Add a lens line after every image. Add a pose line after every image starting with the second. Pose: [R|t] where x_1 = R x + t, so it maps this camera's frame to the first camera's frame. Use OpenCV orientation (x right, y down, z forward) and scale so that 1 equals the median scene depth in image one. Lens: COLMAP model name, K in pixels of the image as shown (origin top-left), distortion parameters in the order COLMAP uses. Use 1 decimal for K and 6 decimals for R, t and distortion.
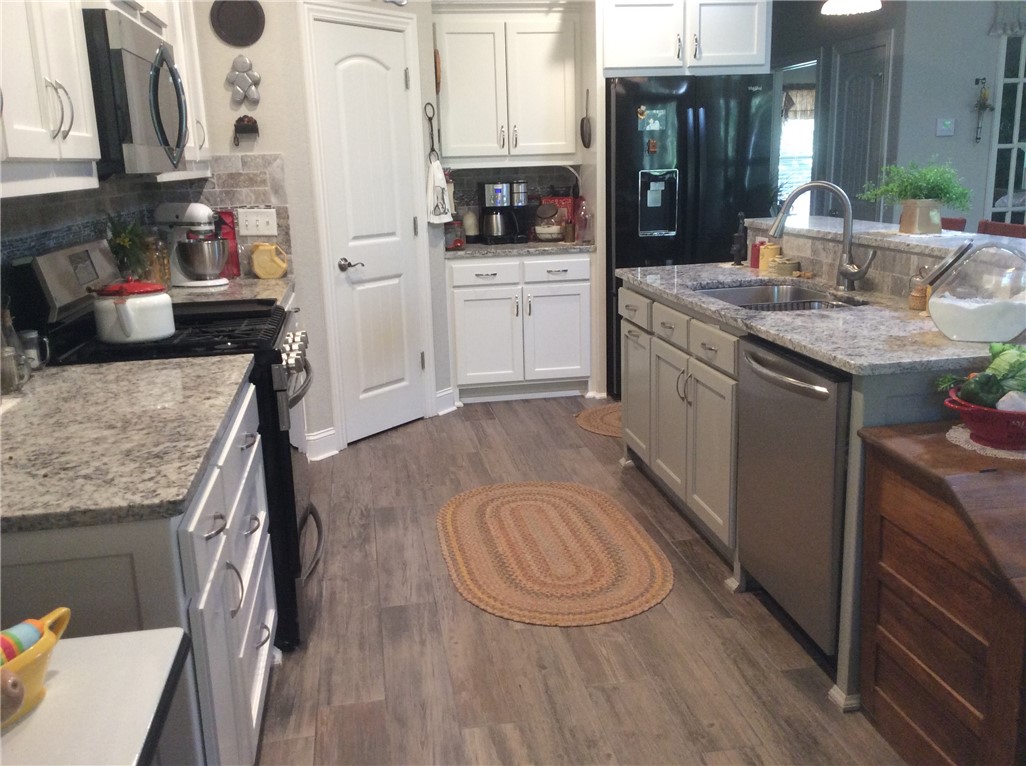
lens RADIAL K [[937.5, 0, 513.4], [0, 937.5, 381.6], [0, 0, 1]] dist [0.104162, -0.162859]
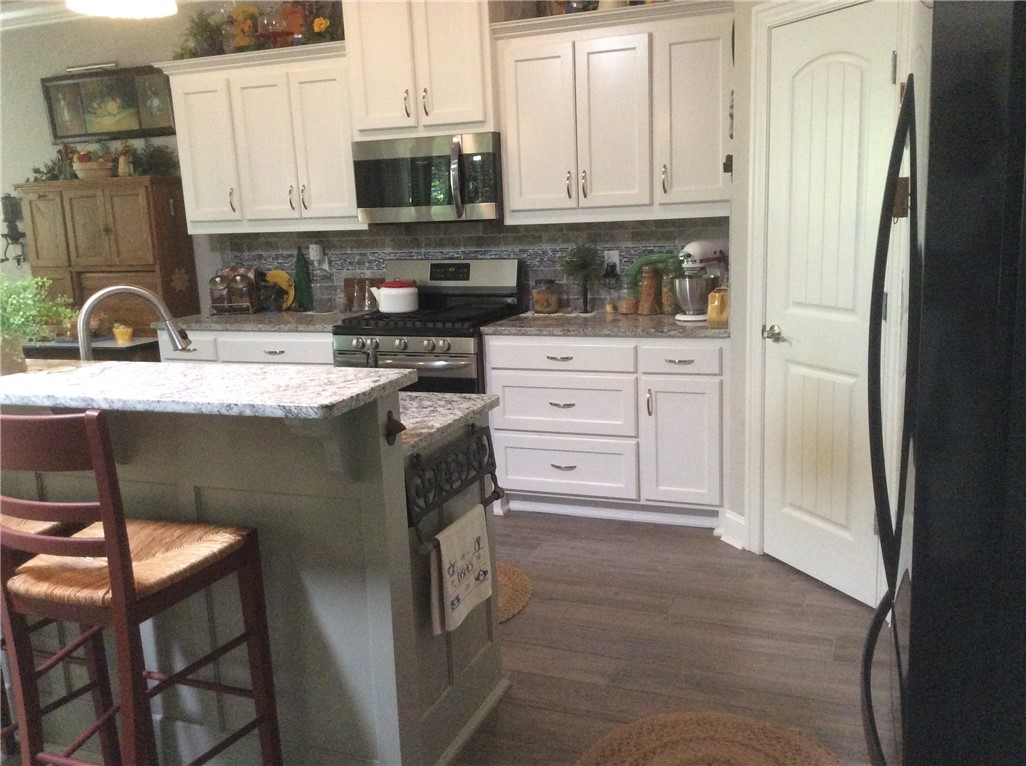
lens RADIAL K [[937.5, 0, 514.7], [0, 937.5, 392.2], [0, 0, 1]] dist [0.104162, -0.162859]
pose [[-0.525896, 0.218122, -0.822105, 0.854172], [-0.140515, 0.930996, 0.336899, -0.455332], [0.838862, 0.292692, -0.458958, 1.761468]]
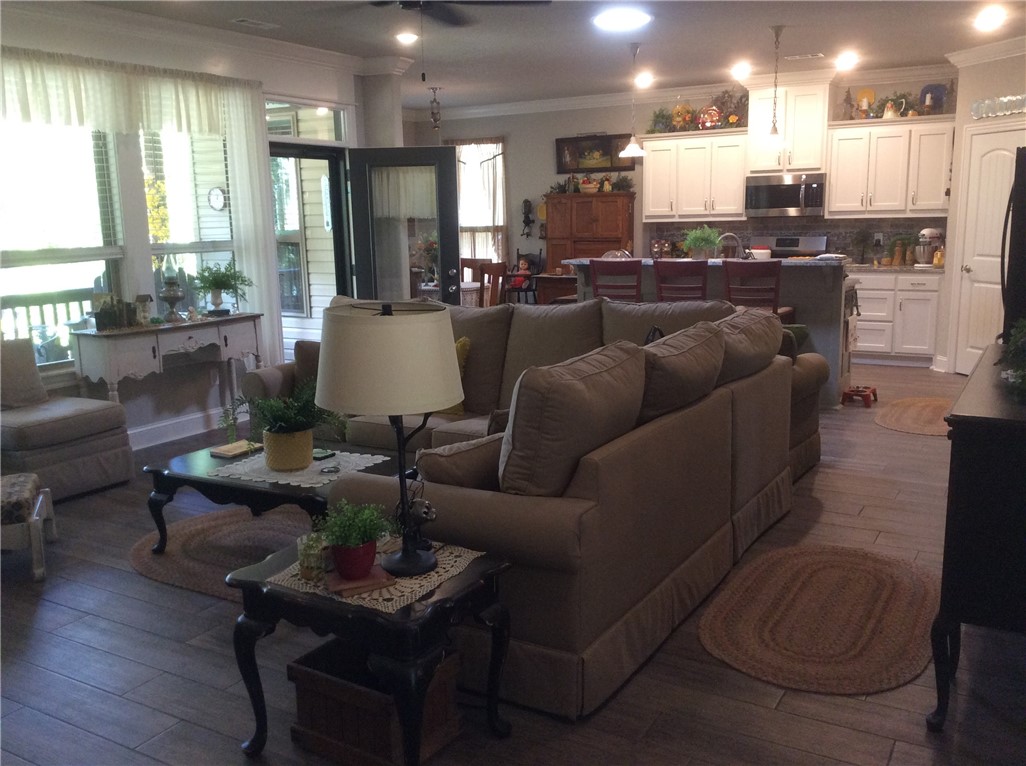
lens RADIAL K [[937.5, 0, 534.2], [0, 937.5, 382.1], [0, 0, 1]] dist [0.104162, -0.162859]
pose [[-0.645117, 0.180168, -0.742539, 2.025038], [-0.138010, 0.928343, 0.345155, -0.577567], [0.751517, 0.325143, -0.574025, 2.065258]]
